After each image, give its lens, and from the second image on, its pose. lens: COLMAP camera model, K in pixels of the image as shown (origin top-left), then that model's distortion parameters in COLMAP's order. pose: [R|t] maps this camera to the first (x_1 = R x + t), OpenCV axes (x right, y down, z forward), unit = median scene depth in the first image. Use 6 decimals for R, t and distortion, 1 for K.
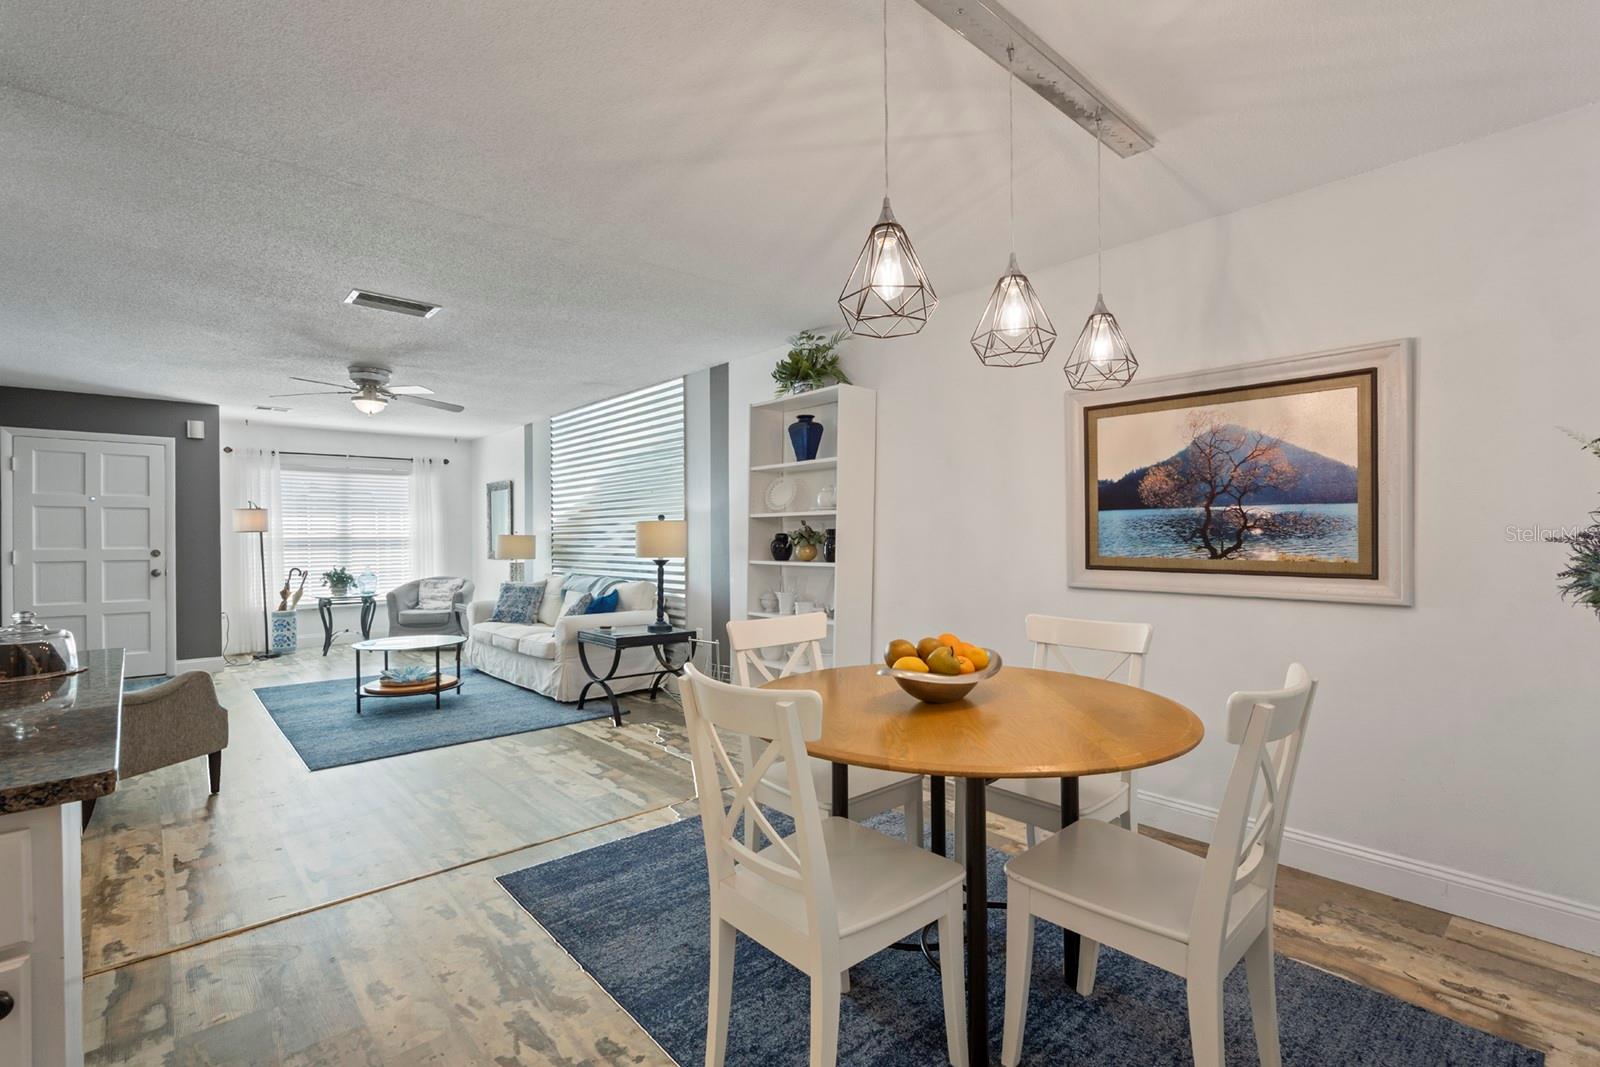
lens RADIAL K [[732.3, 0, 799.4], [0, 732.3, 536.9], [0, 0, 1]] dist [-0.005799, 0.003840]
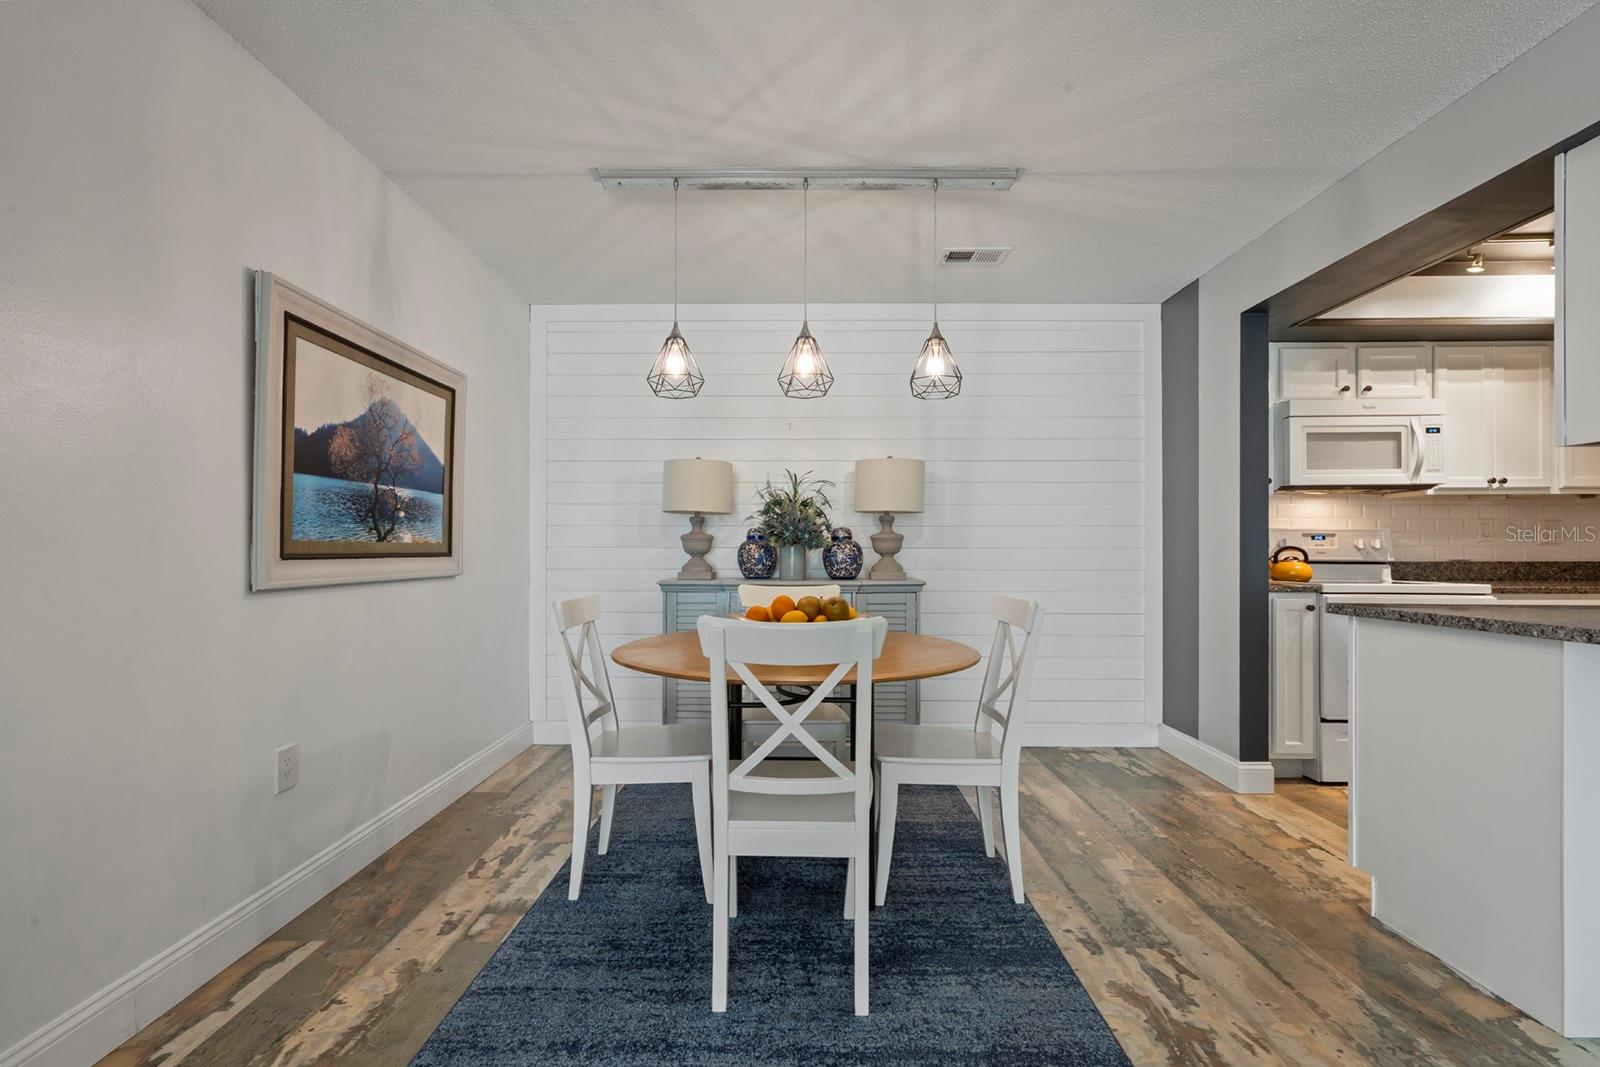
lens RADIAL K [[732.3, 0, 789.0], [0, 732.3, 544.1], [0, 0, 1]] dist [-0.005799, 0.003840]
pose [[-0.737323, 0.009237, 0.675477, -0.269550], [0.007971, 0.999956, -0.004973, 0.026353], [-0.675493, 0.001717, -0.737364, 0.844315]]
